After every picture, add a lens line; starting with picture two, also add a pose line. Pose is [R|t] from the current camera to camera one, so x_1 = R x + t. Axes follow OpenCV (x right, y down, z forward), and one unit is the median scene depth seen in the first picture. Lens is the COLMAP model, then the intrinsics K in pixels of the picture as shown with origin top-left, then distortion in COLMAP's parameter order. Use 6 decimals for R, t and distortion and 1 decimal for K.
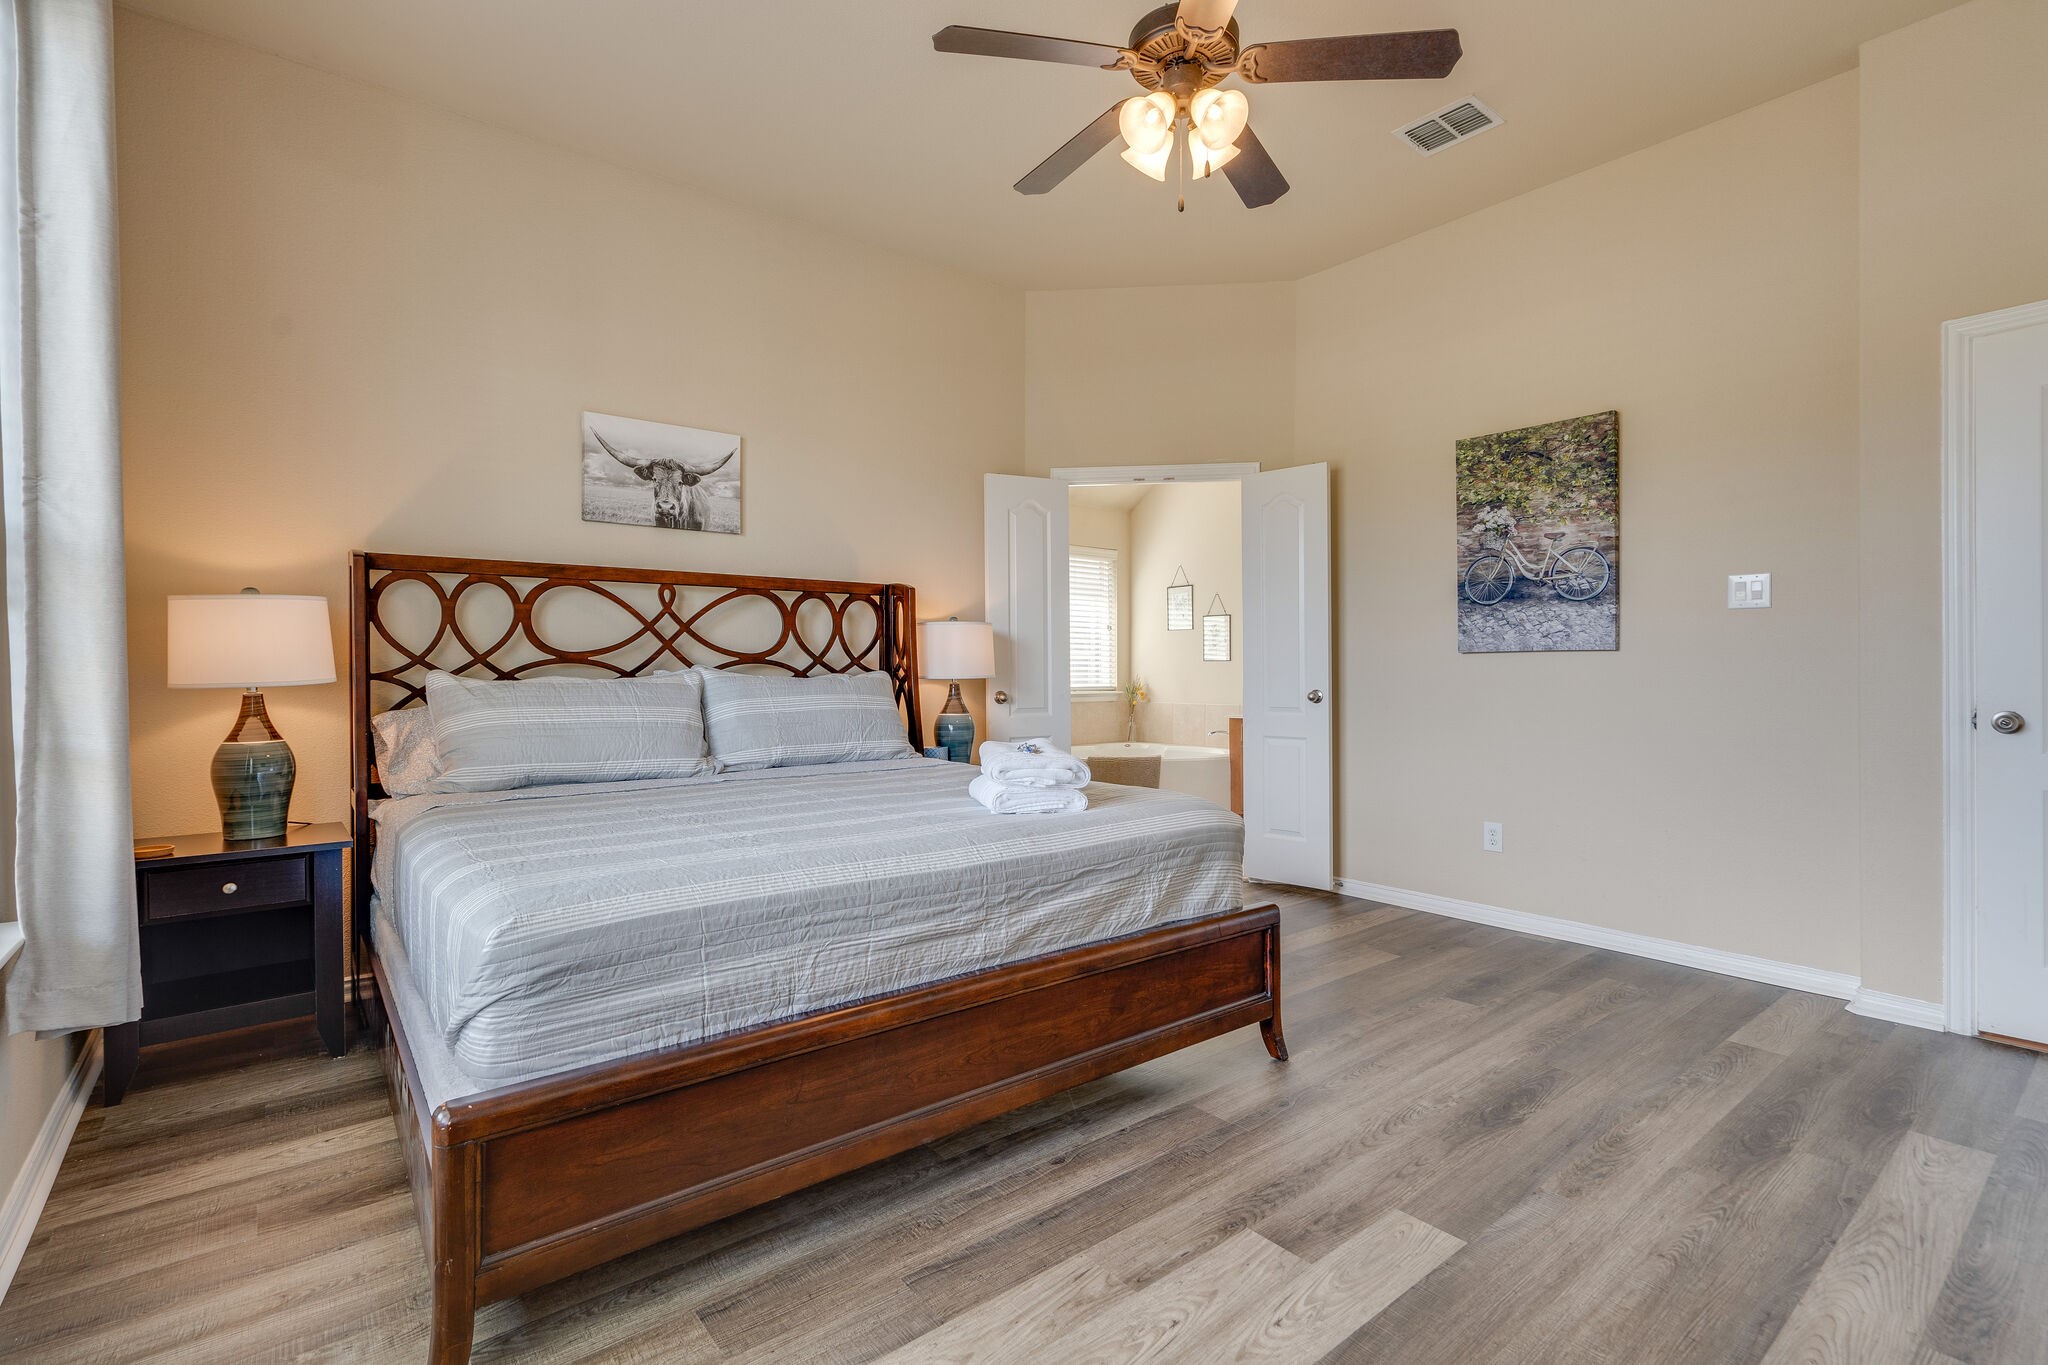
lens RADIAL K [[939.3, 0, 1032.1], [0, 939.3, 675.0], [0, 0, 1]] dist [-0.004831, -0.000069]
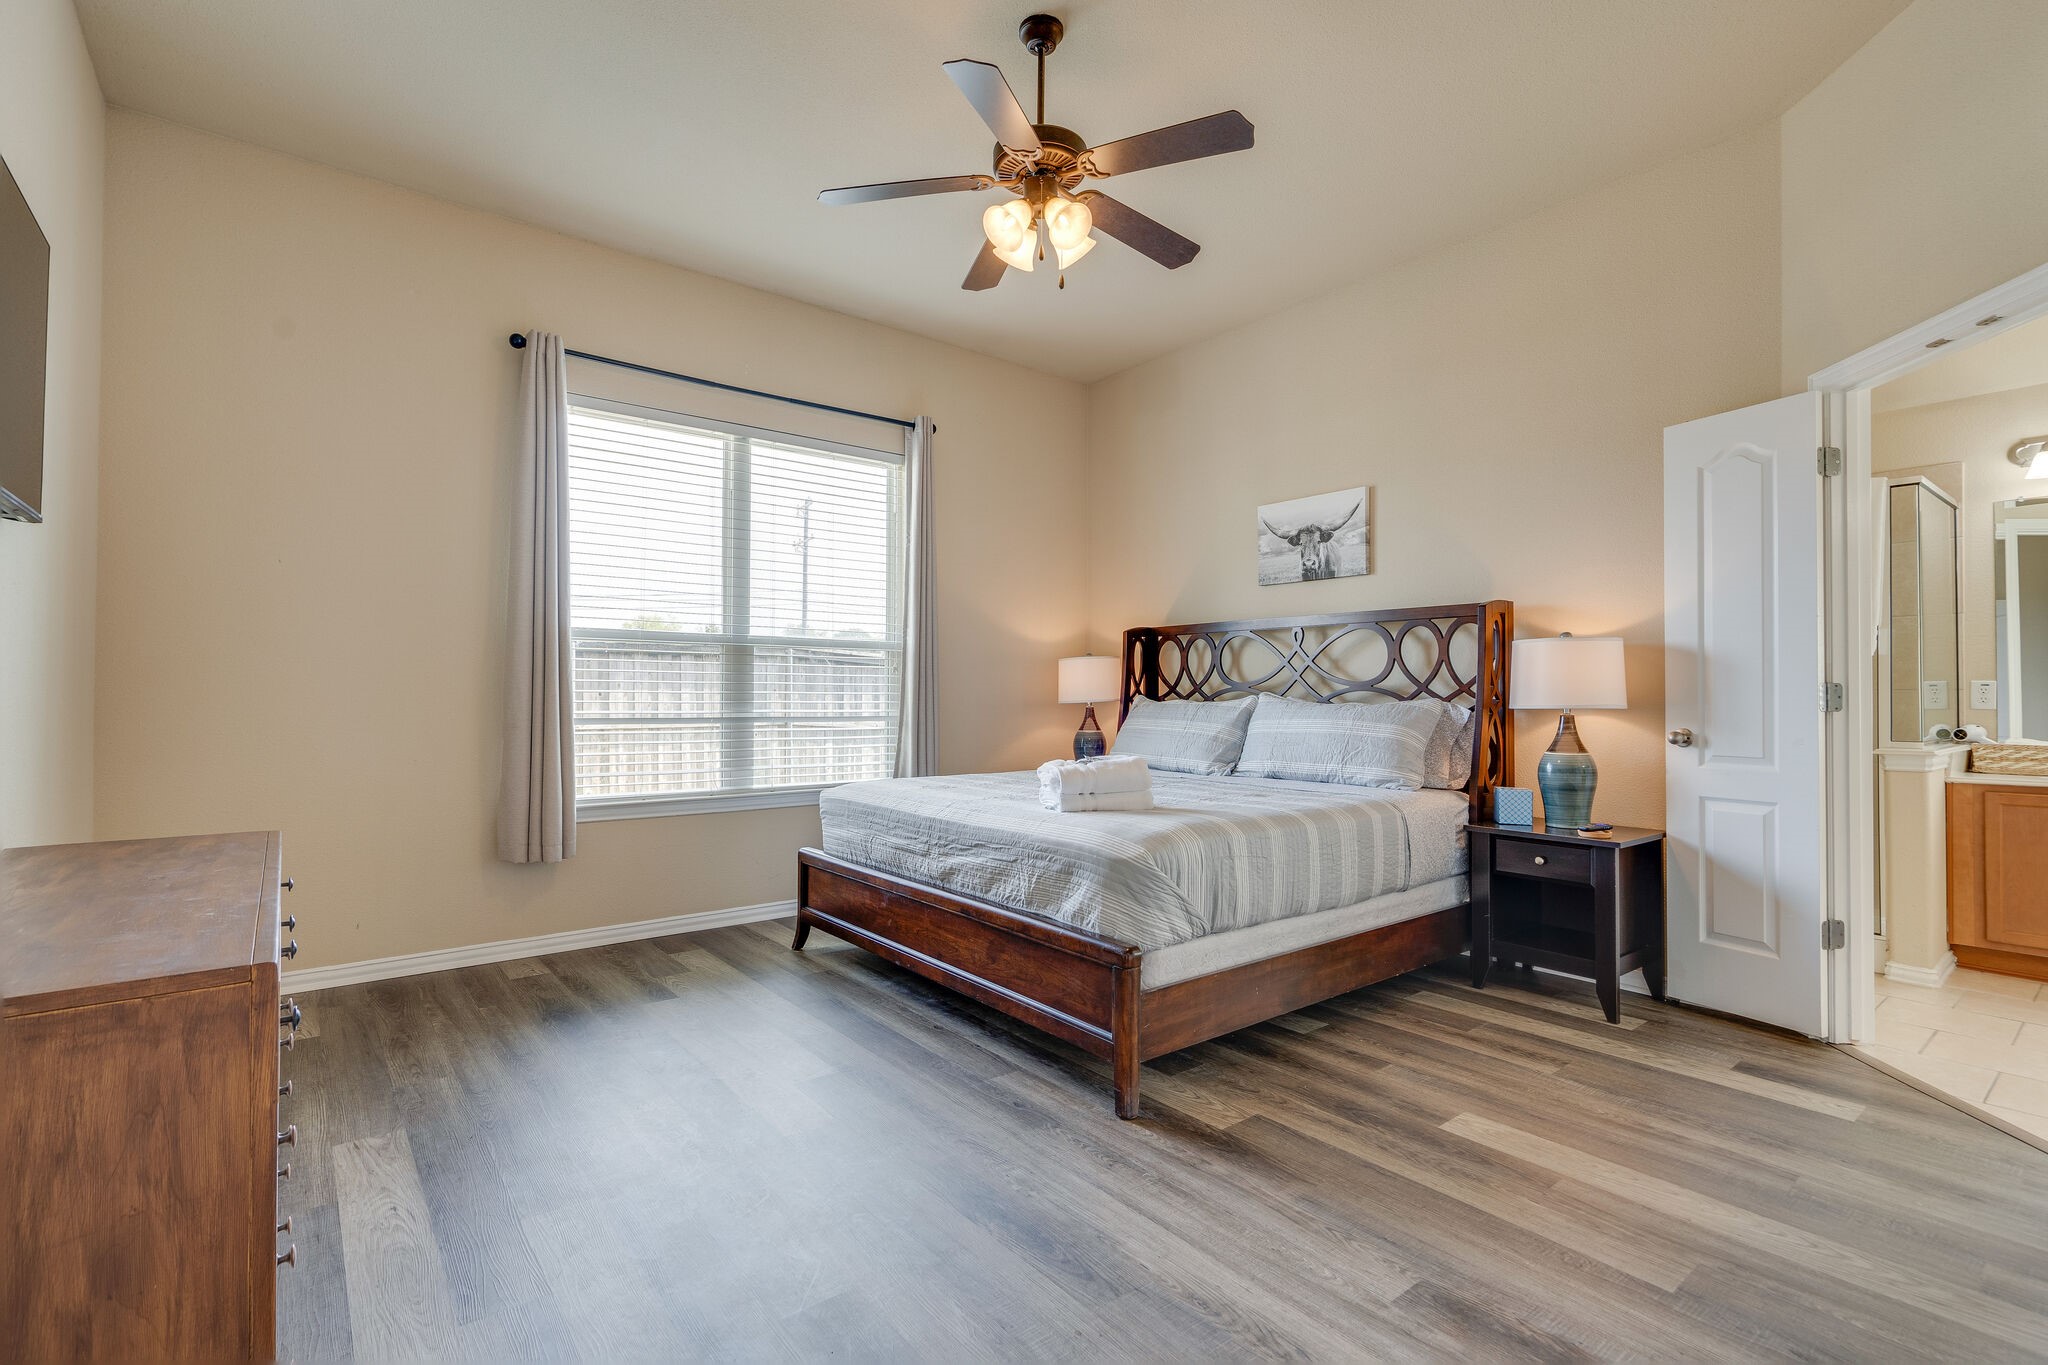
lens RADIAL K [[939.3, 0, 1033.0], [0, 939.3, 683.9], [0, 0, 1]] dist [-0.004831, -0.000069]
pose [[-0.002213, -0.008595, -0.999961, 0.865971], [-0.008574, 0.999926, -0.008575, -0.007675], [0.999961, 0.008555, -0.002287, 0.656344]]
